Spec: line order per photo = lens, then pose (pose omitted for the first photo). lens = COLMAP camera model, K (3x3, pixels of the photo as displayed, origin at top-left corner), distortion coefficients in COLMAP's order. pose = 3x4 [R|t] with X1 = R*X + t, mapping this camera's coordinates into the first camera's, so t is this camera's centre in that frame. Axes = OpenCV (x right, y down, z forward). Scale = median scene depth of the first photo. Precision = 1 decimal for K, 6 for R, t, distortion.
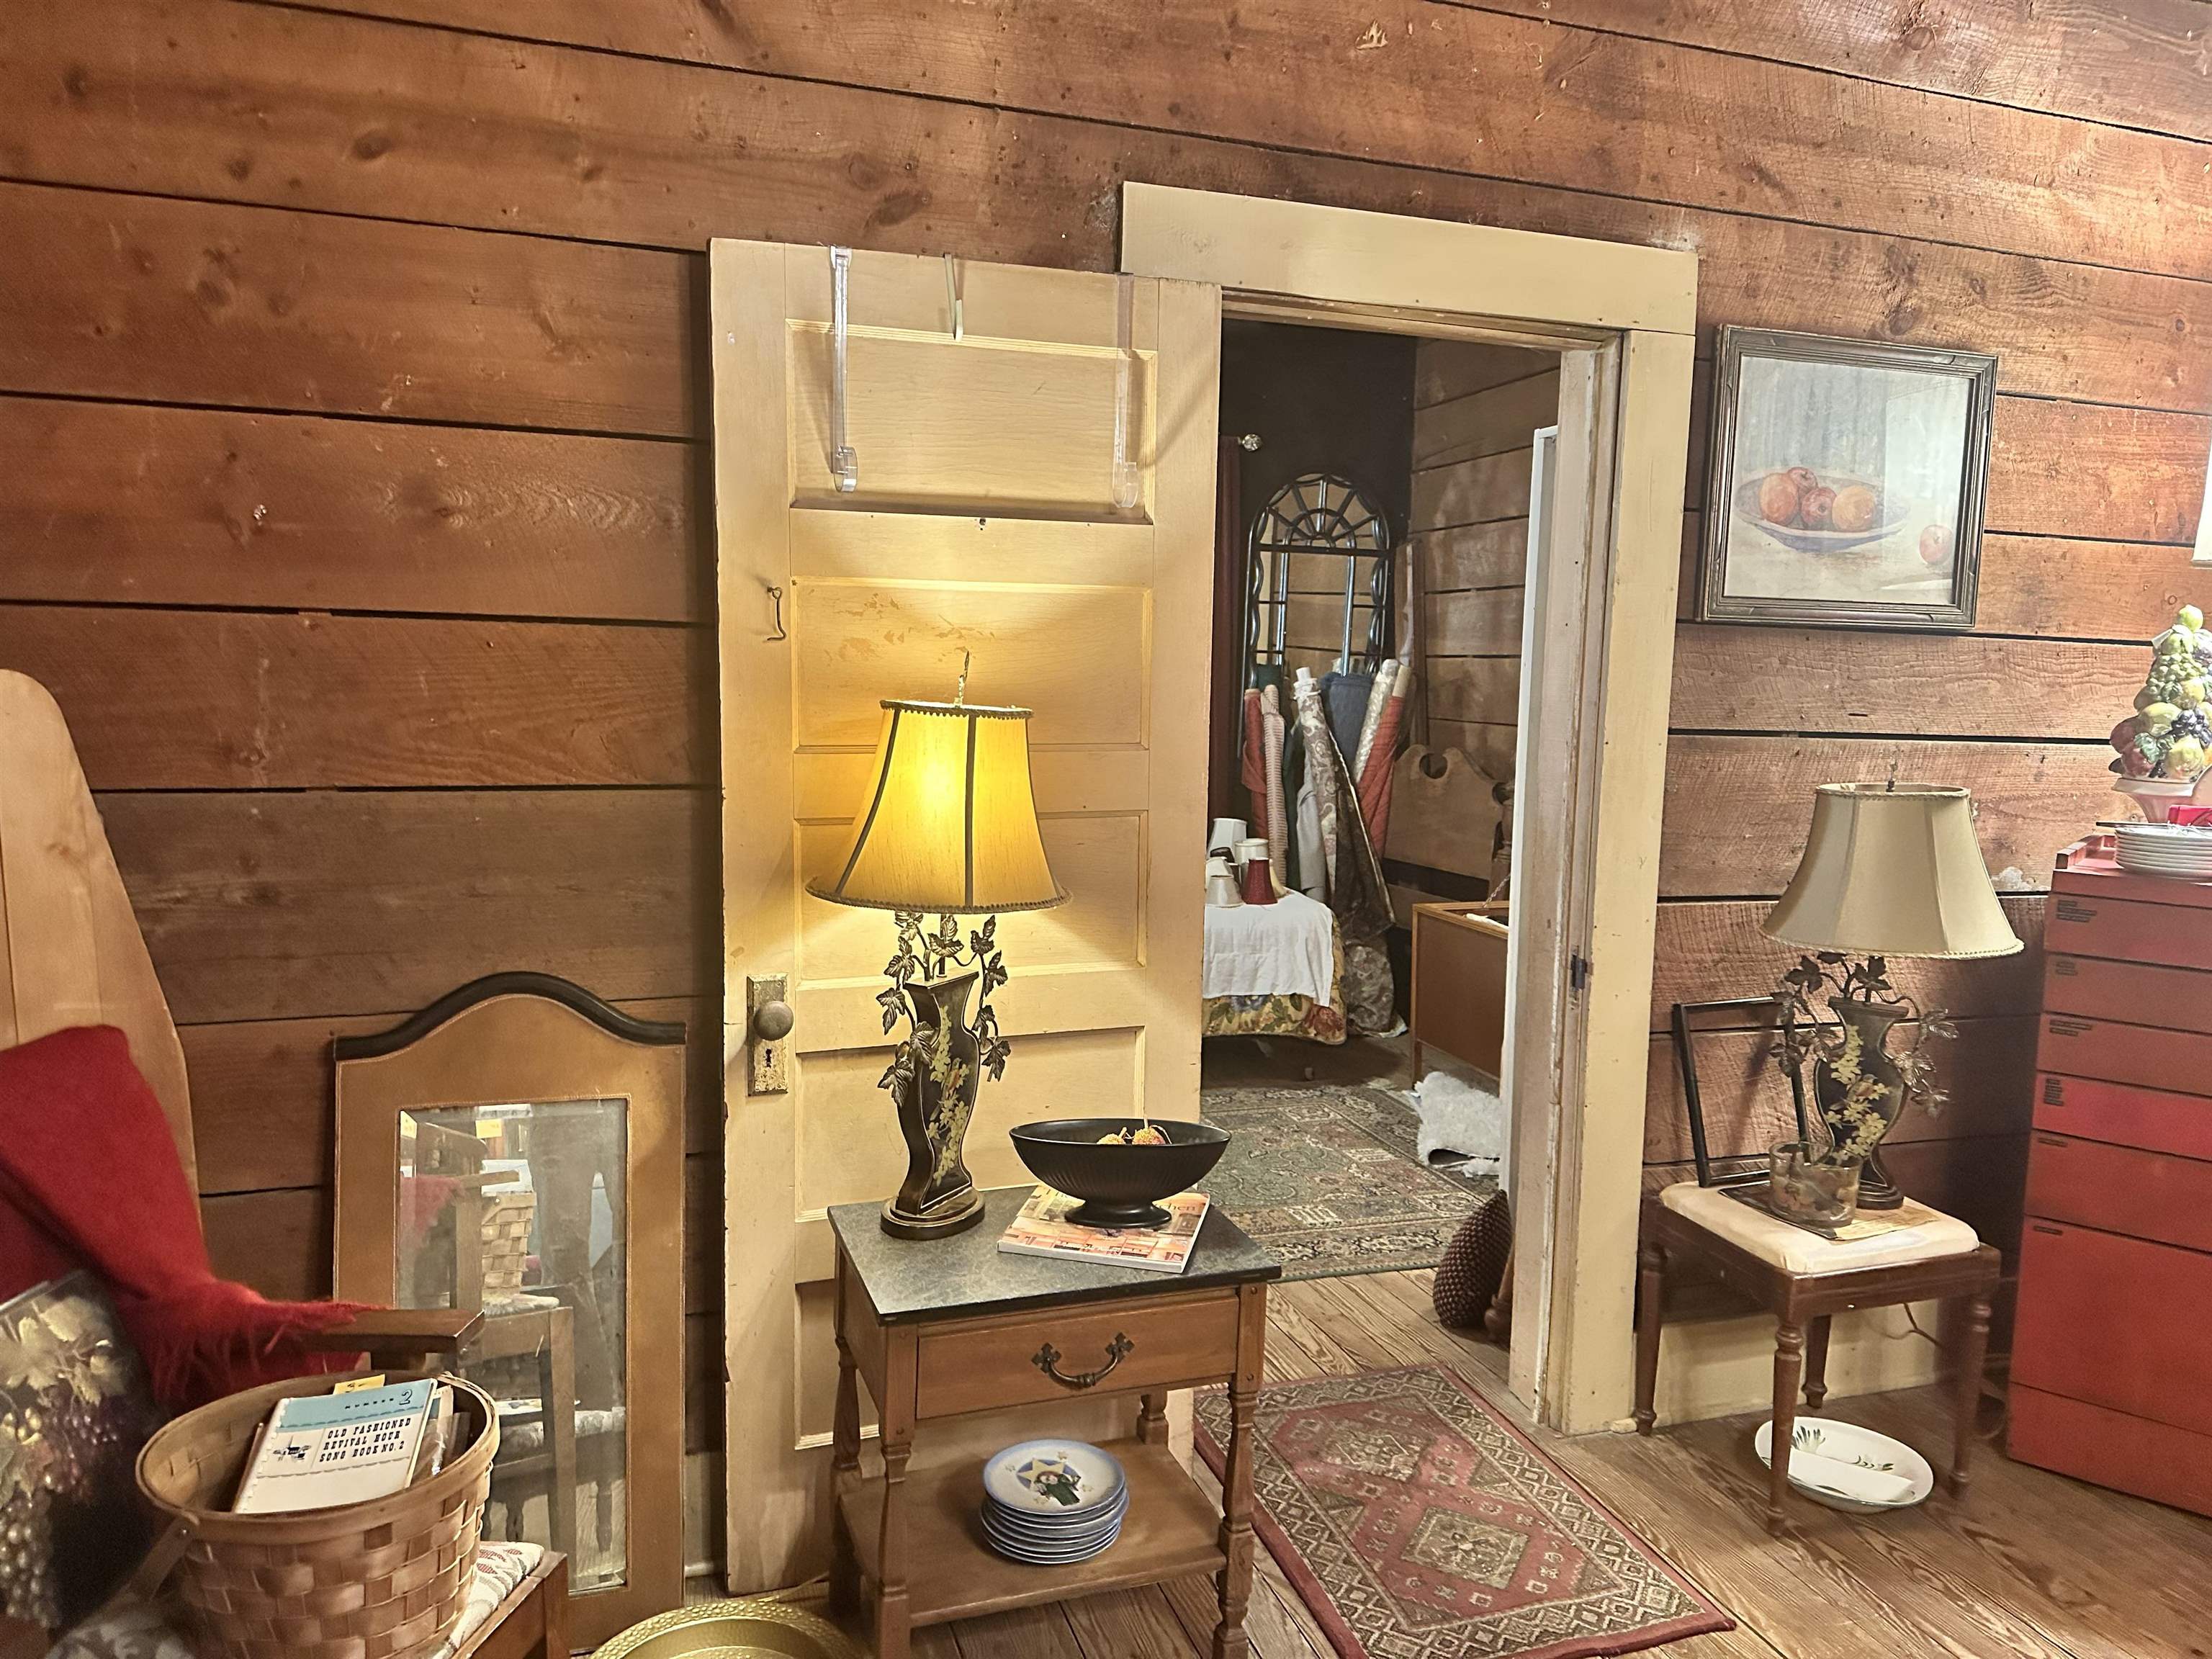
lens RADIAL K [[1535.9, 0, 1116.1], [0, 1535.9, 813.5], [0, 0, 1]] dist [0.016943, -0.021828]
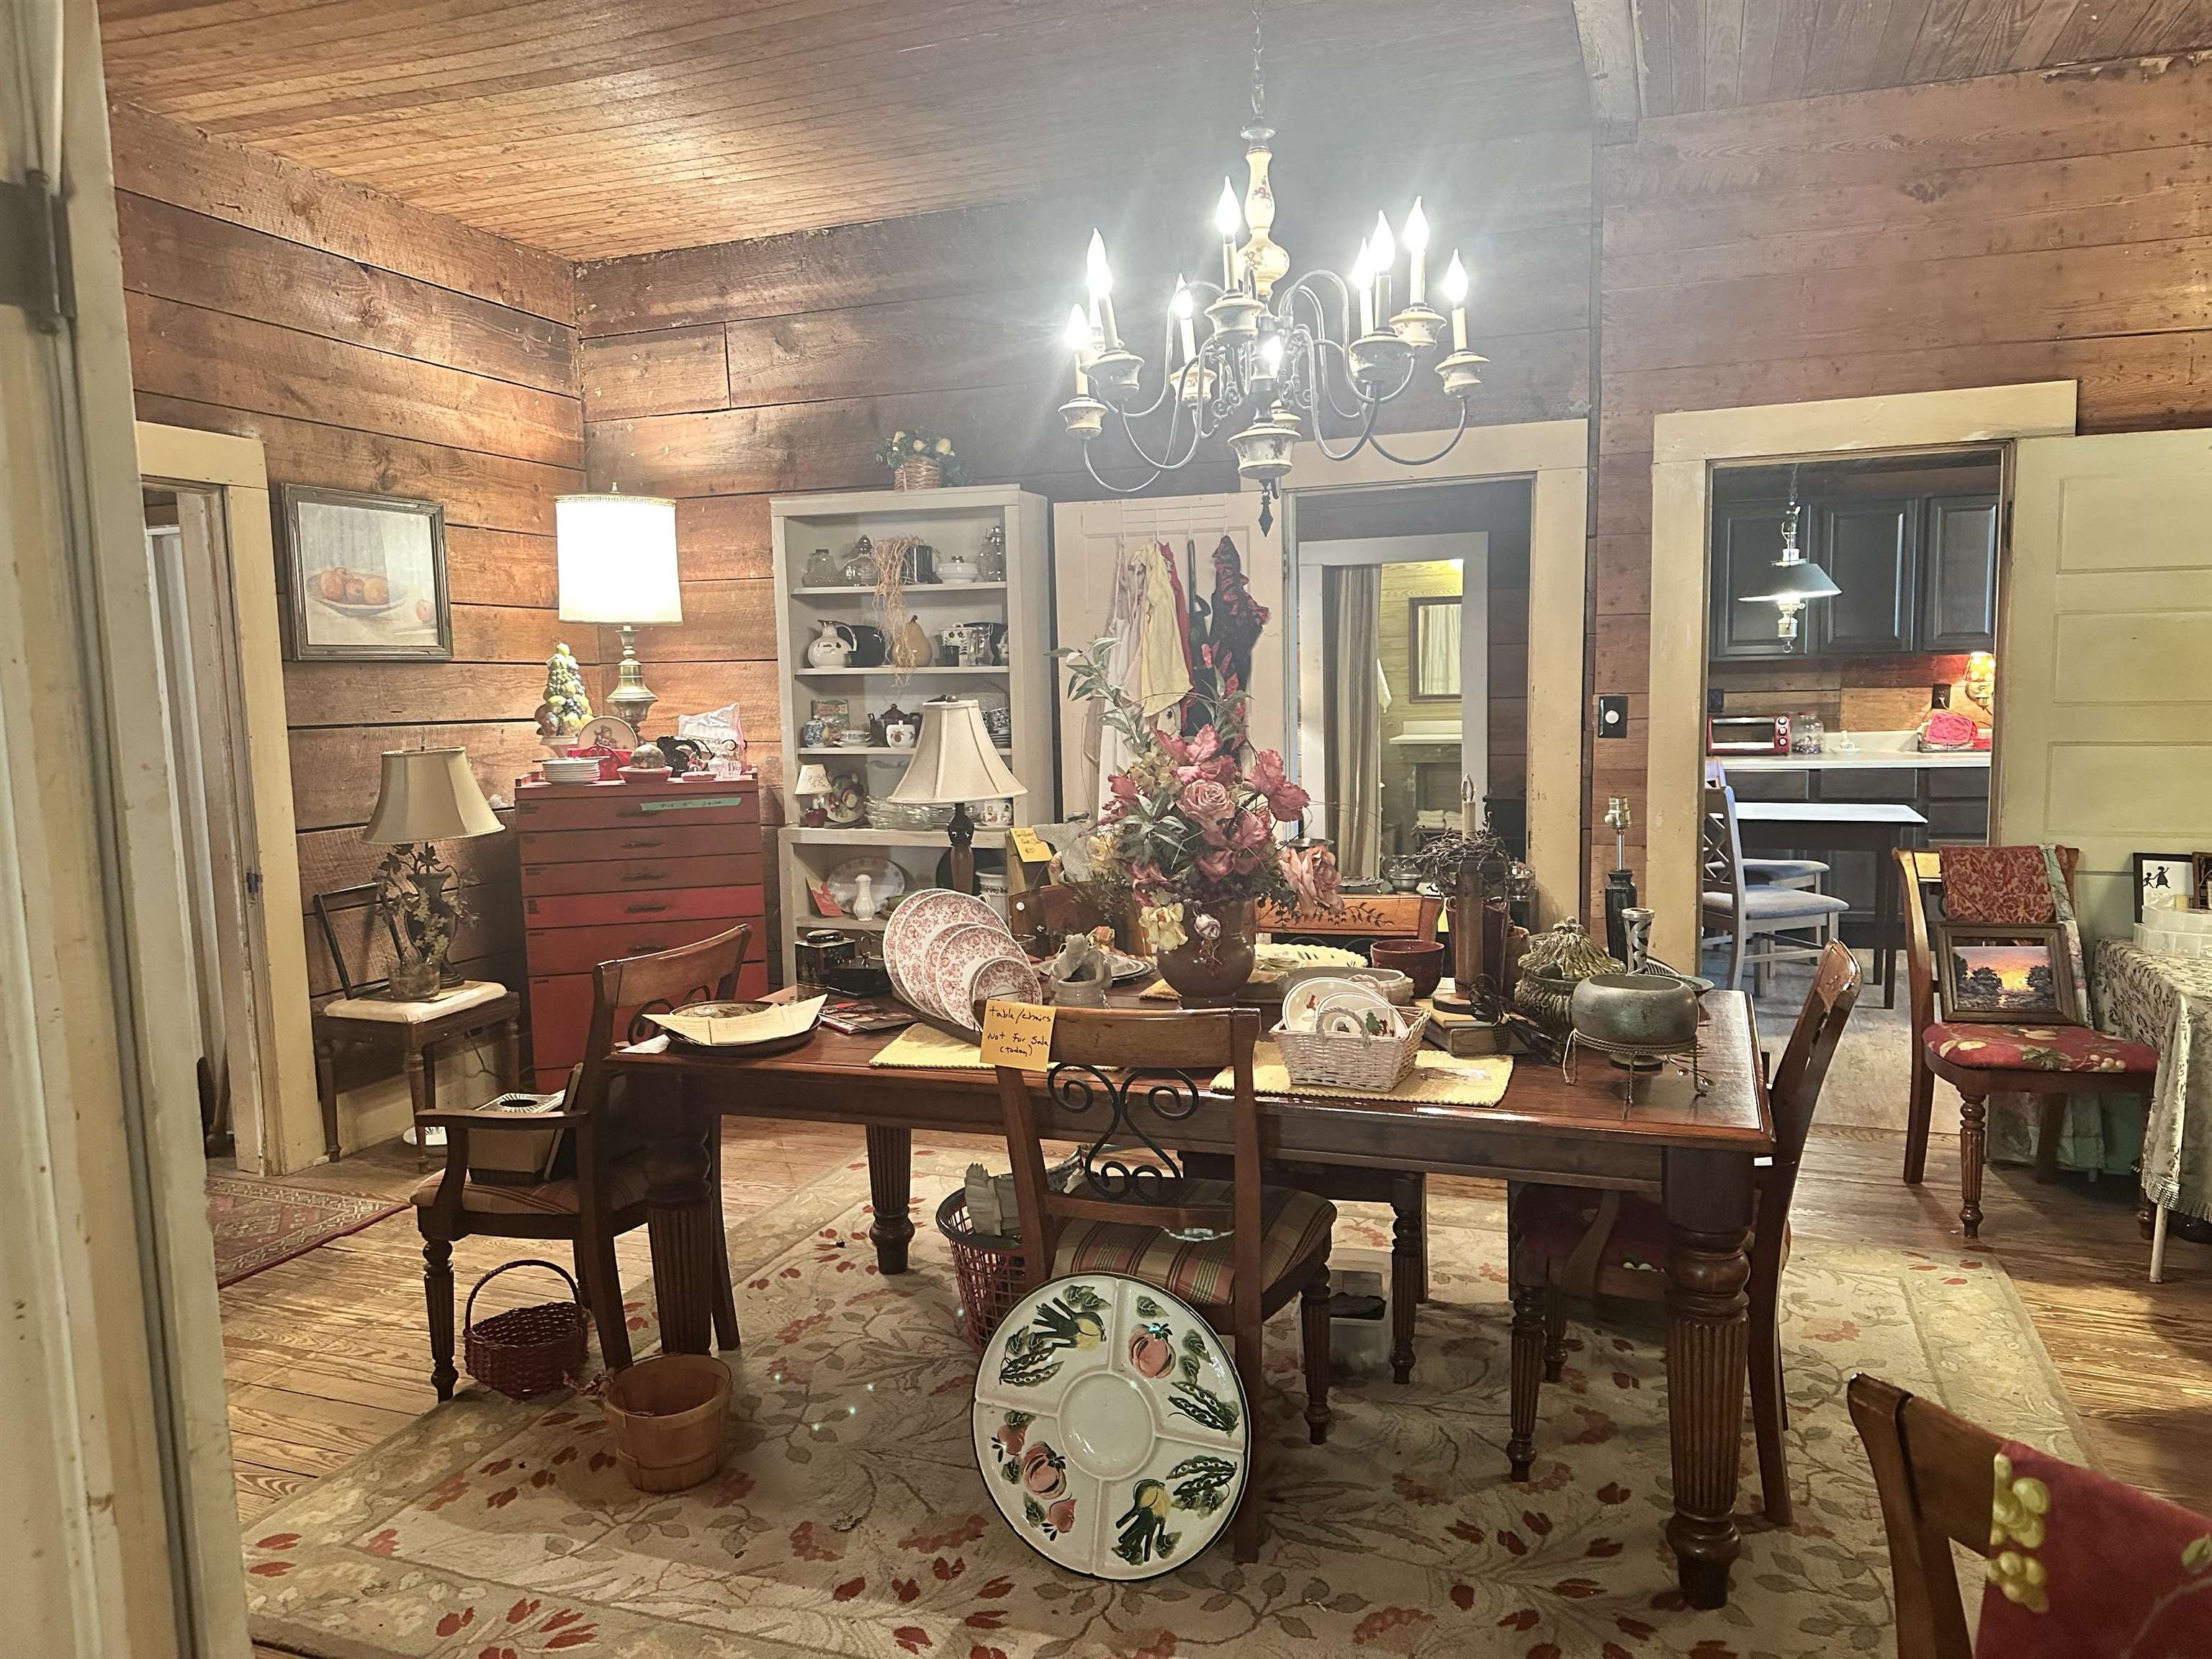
lens RADIAL K [[1535.9, 0, 1118.2], [0, 1535.9, 828.0], [0, 0, 1]] dist [0.016943, -0.021828]
pose [[0.611570, -0.121107, 0.781867, -0.383097], [0.127652, 0.990372, 0.053555, 0.074968], [-0.780825, 0.067054, 0.621141, -0.682066]]
